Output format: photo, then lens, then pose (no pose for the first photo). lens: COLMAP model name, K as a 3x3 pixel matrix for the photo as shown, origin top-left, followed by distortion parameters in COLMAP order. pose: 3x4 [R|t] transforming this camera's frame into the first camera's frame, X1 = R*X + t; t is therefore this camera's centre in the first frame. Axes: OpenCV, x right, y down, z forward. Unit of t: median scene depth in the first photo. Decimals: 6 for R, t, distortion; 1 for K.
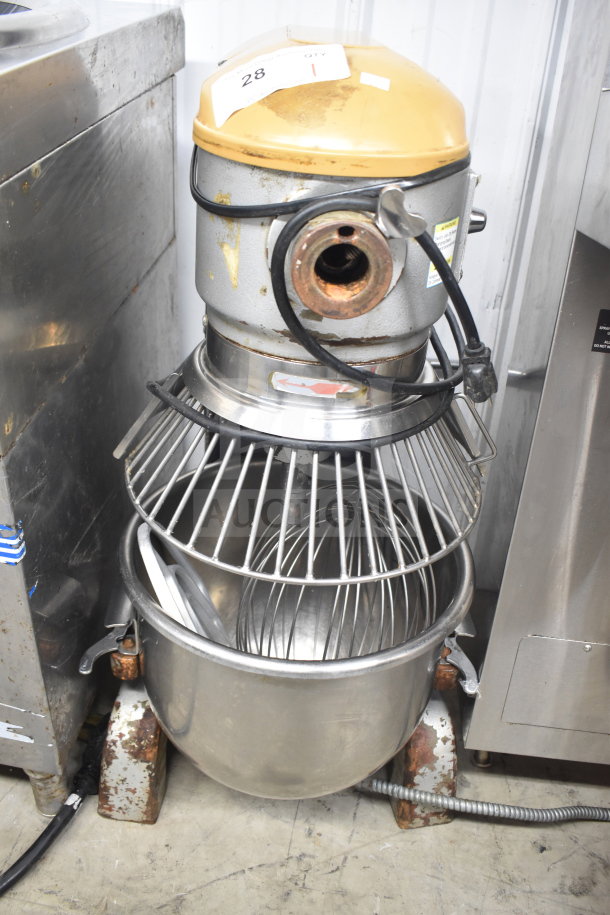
lens RADIAL K [[793.9, 0, 305.0], [0, 793.9, 457.5], [0, 0, 1]] dist [-0.054327, -0.002281]
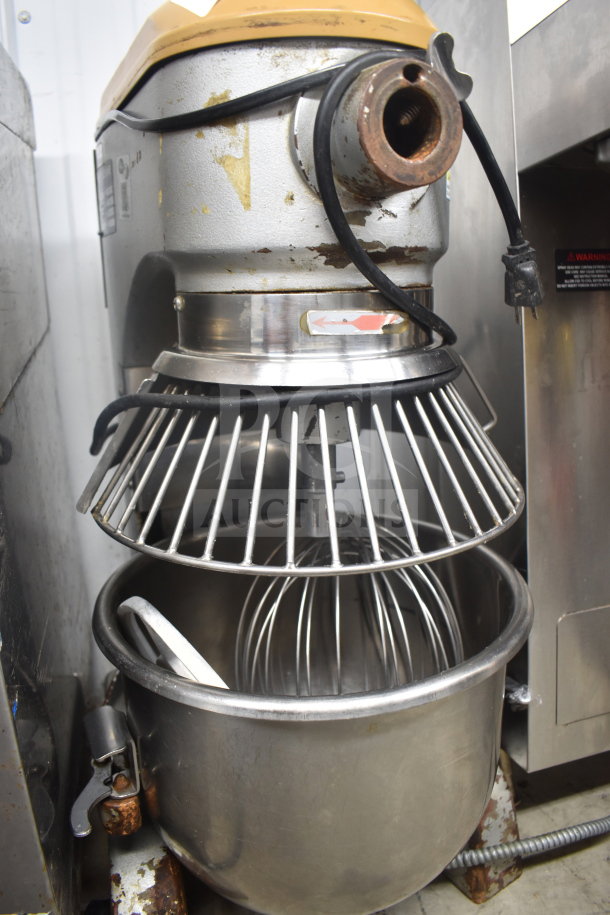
lens RADIAL K [[686.0, 0, 305.0], [0, 686.0, 457.5], [0, 0, 1]] dist [-0.079066, 0.006266]
pose [[0.924596, -0.197260, 0.325901, -0.251622], [0.271304, 0.941523, -0.199821, 0.144037], [-0.267427, 0.273171, 0.924046, 0.340756]]
